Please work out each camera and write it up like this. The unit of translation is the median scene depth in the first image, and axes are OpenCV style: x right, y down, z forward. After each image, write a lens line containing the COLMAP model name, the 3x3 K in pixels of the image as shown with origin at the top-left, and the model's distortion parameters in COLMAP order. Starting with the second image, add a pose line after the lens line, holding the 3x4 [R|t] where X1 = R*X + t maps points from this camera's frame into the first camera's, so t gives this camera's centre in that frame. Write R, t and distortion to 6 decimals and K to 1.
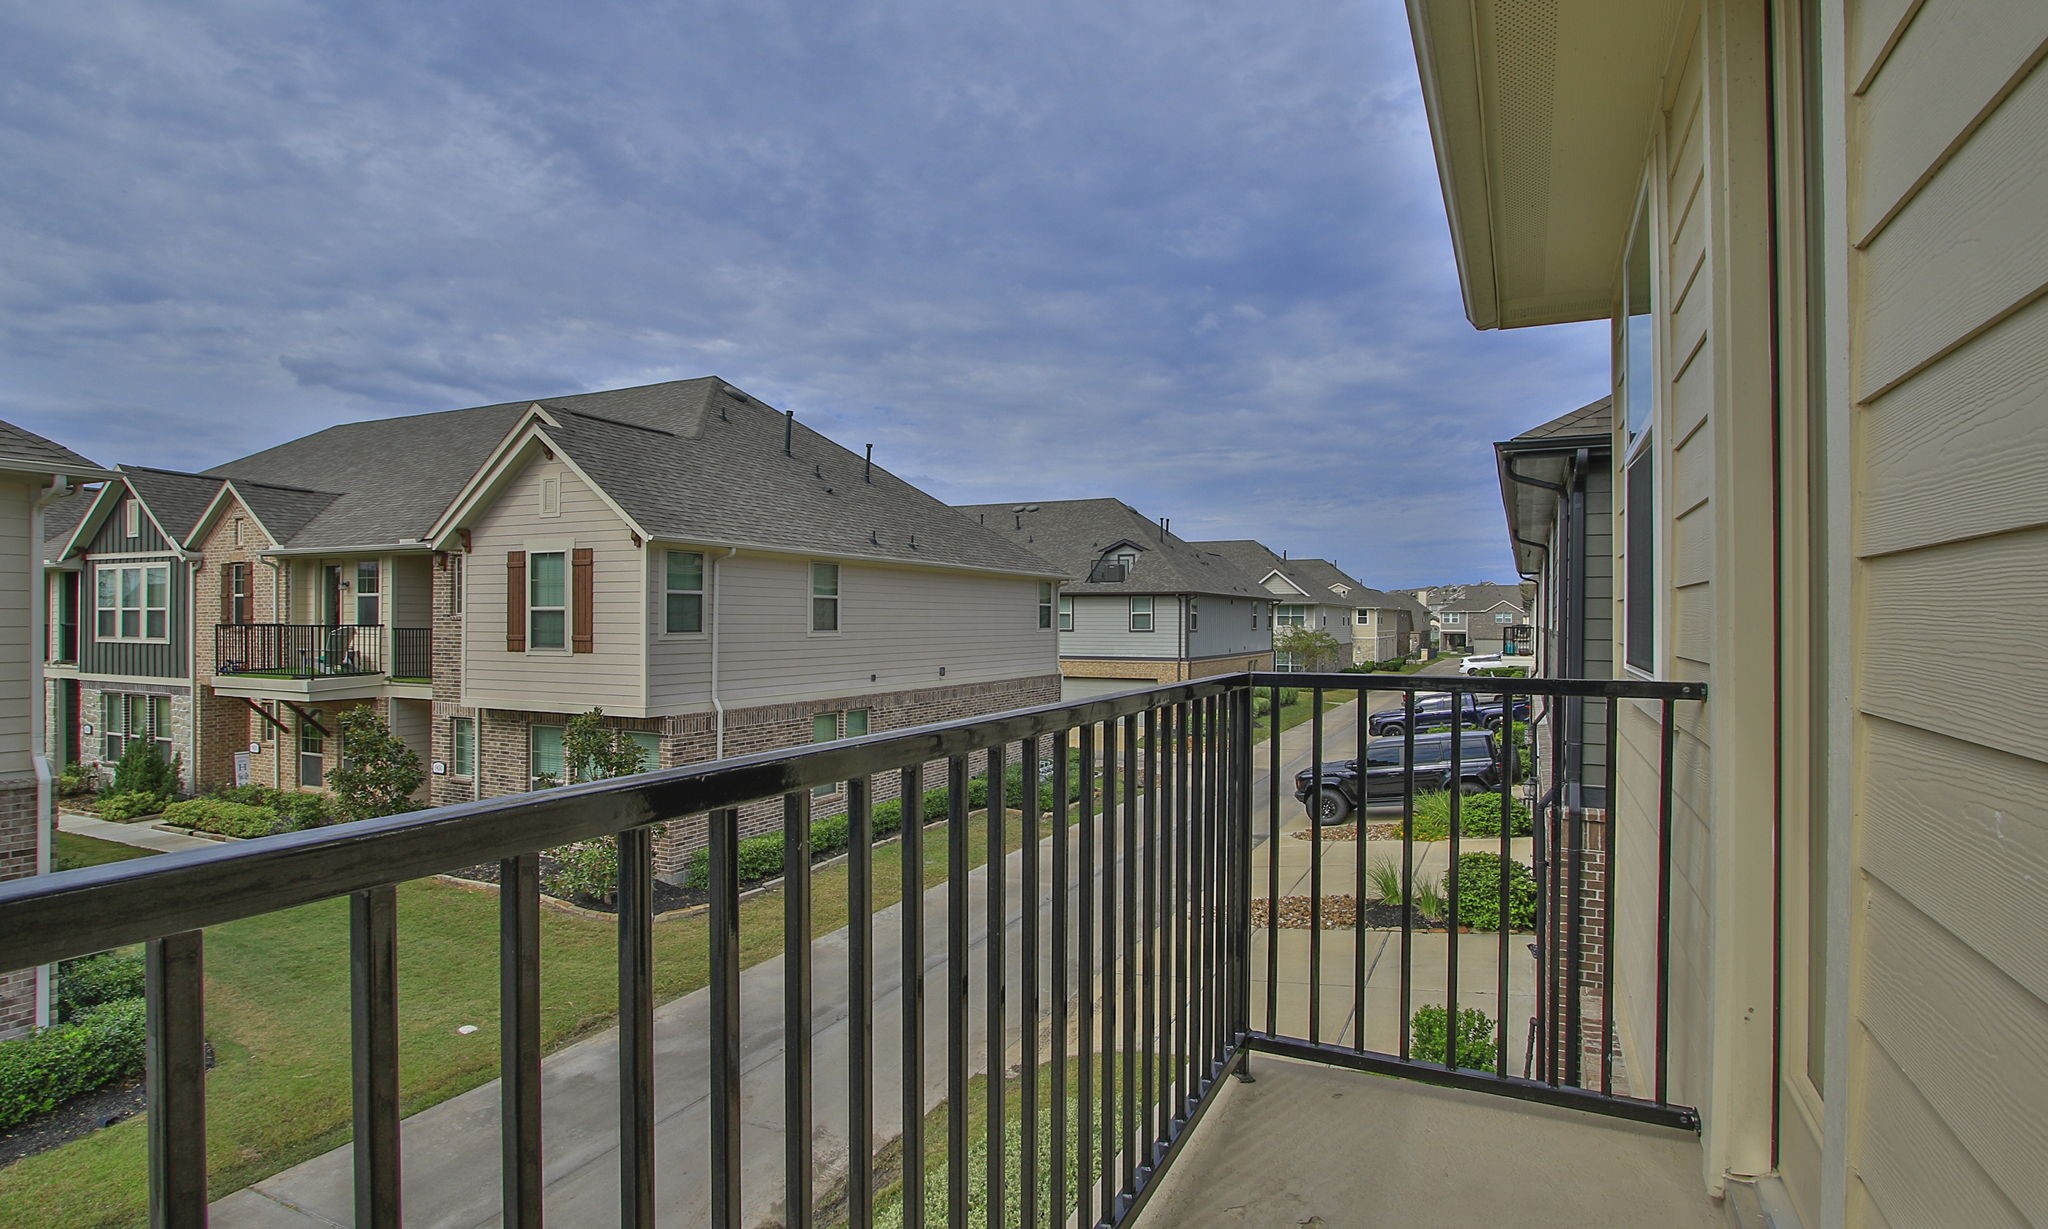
lens RADIAL K [[1030.3, 0, 1020.3], [0, 1030.3, 618.4], [0, 0, 1]] dist [-0.001169, 0.000107]
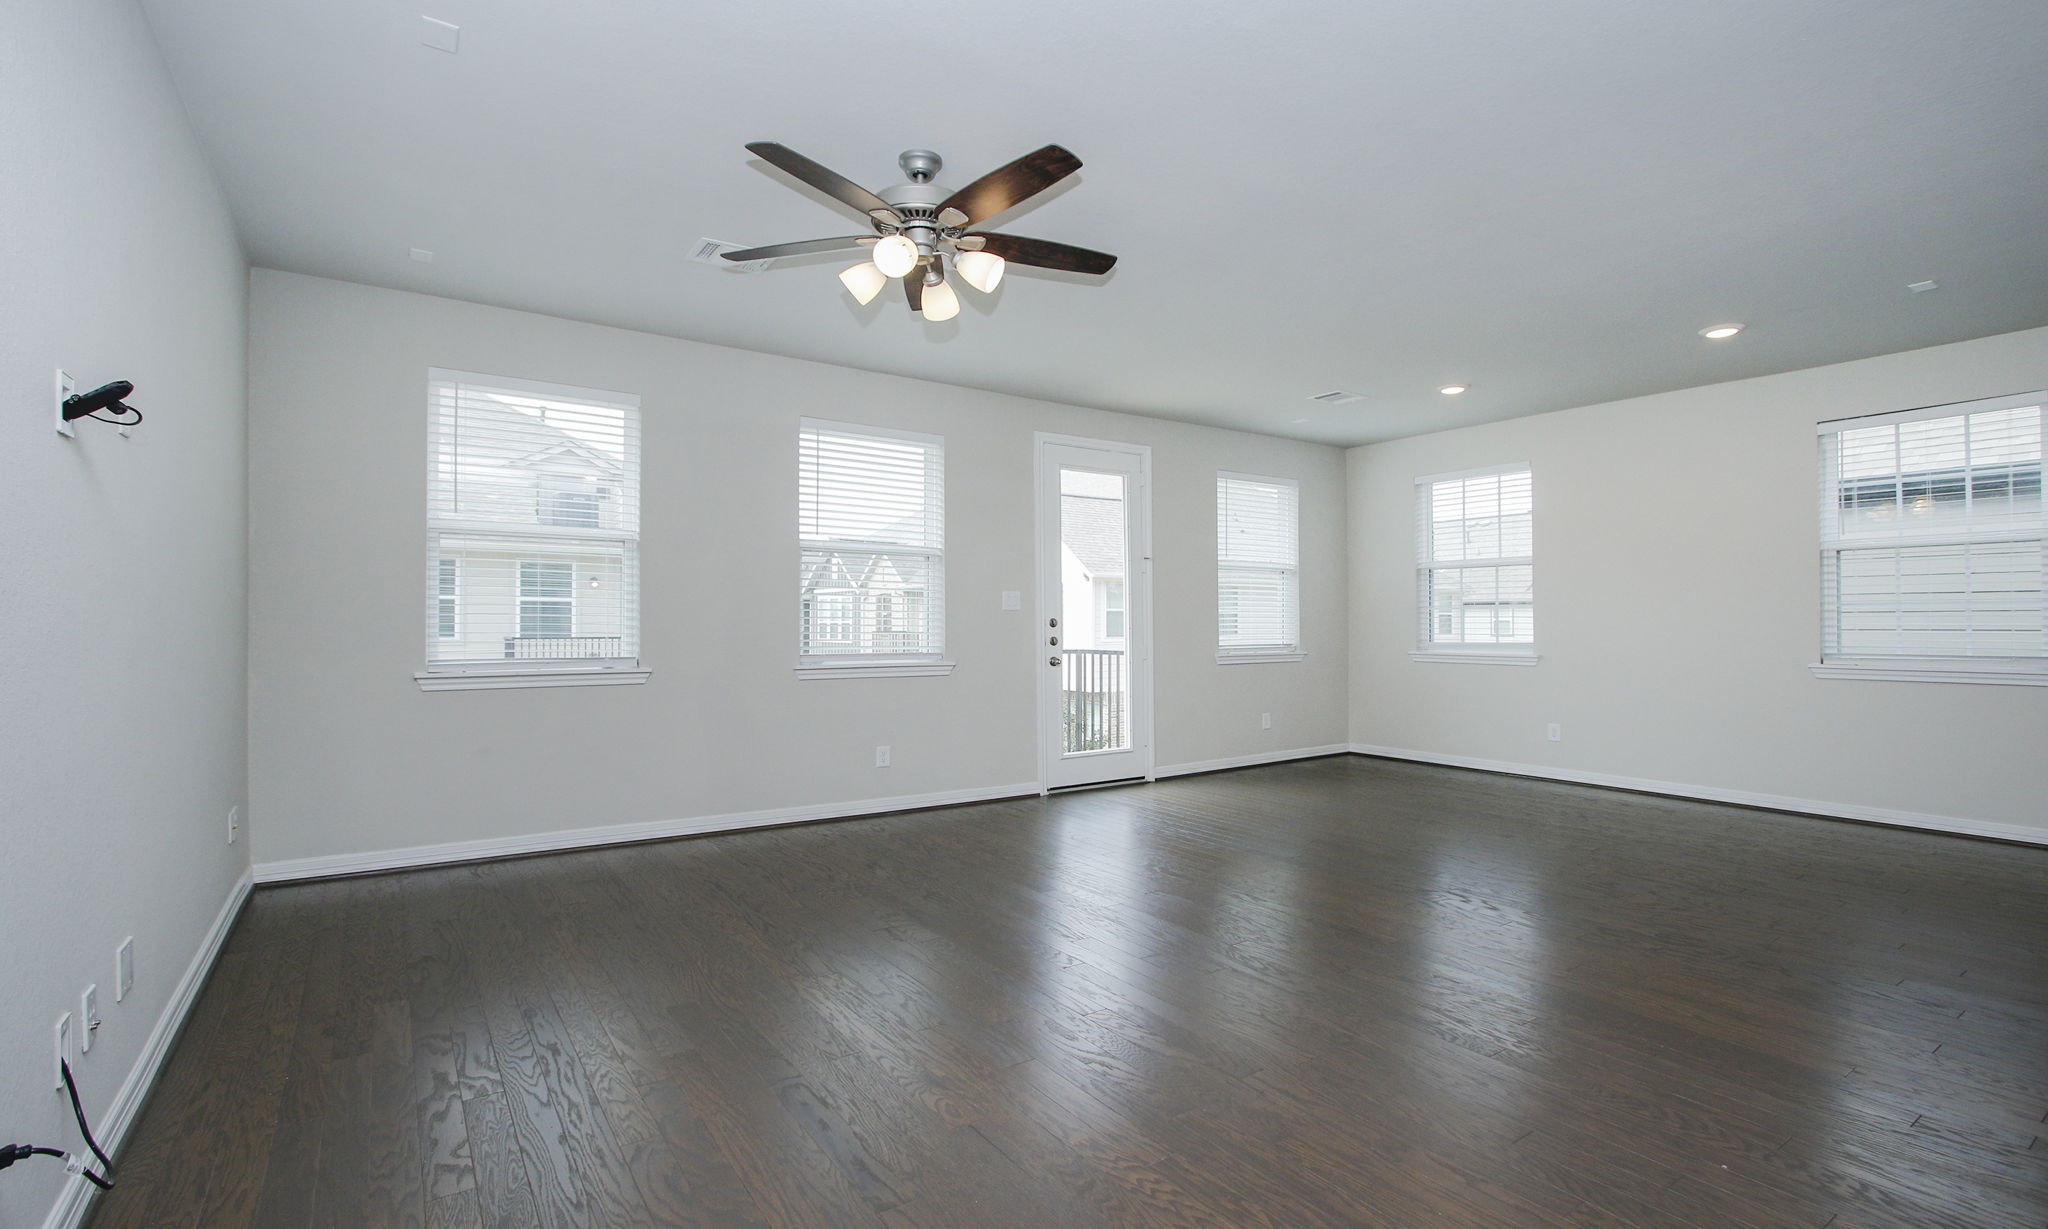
lens RADIAL K [[927.2, 0, 1024.1], [0, 927.2, 625.5], [0, 0, 1]] dist [-0.004043, -0.000641]
pose [[0.875871, -0.004822, -0.482521, 0.164633], [0.004842, 0.999988, -0.001205, -0.000620], [0.482520, -0.001281, 0.875884, -0.208307]]
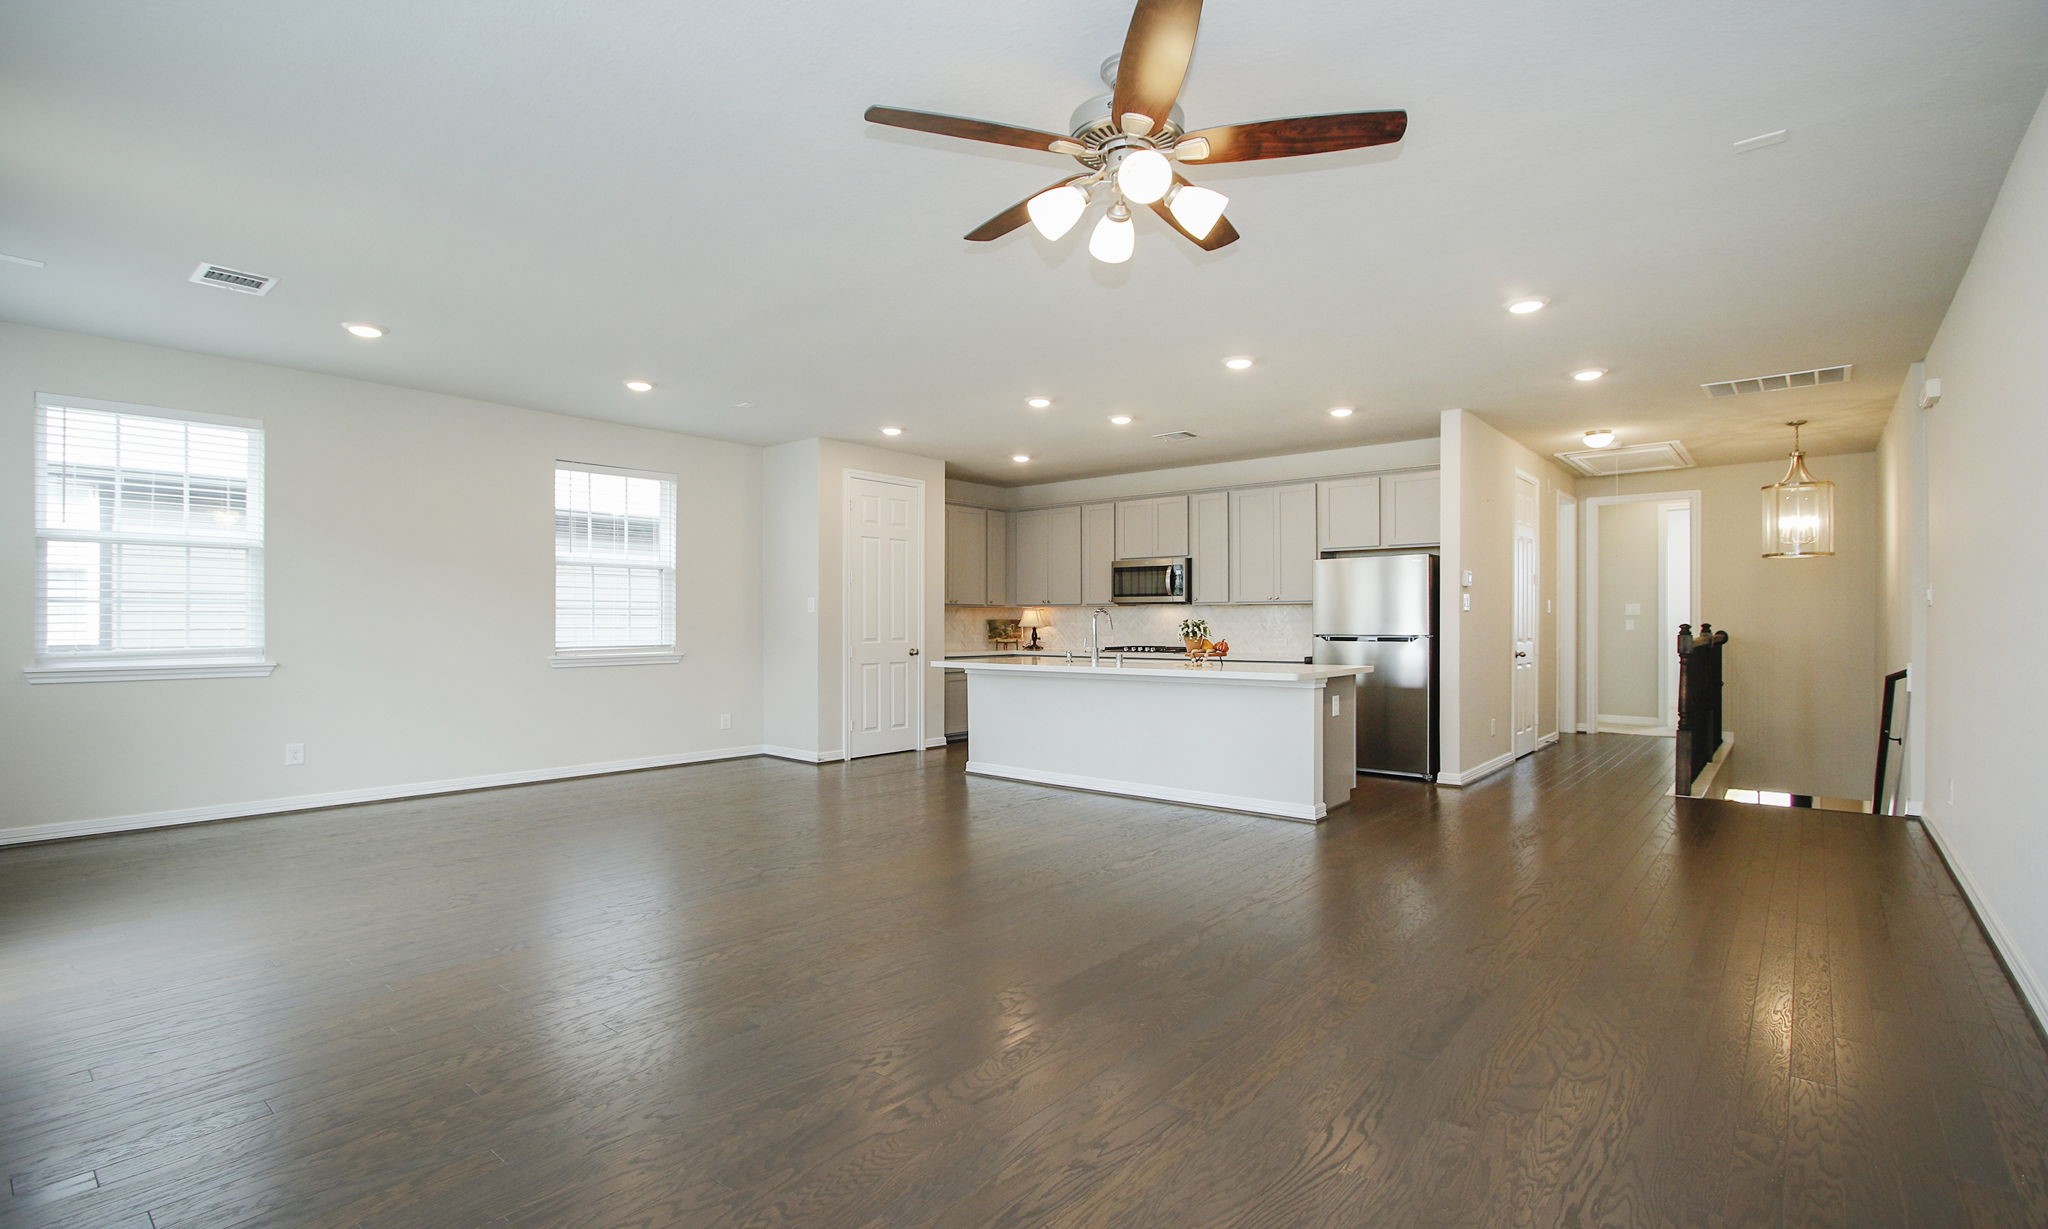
lens RADIAL K [[927.2, 0, 1023.9], [0, 927.2, 612.8], [0, 0, 1]] dist [-0.004043, -0.000641]
pose [[0.239972, 0.006473, 0.970758, -0.759743], [-0.000239, 0.999978, -0.006609, -0.006496], [-0.970780, 0.001354, 0.239968, 0.256513]]
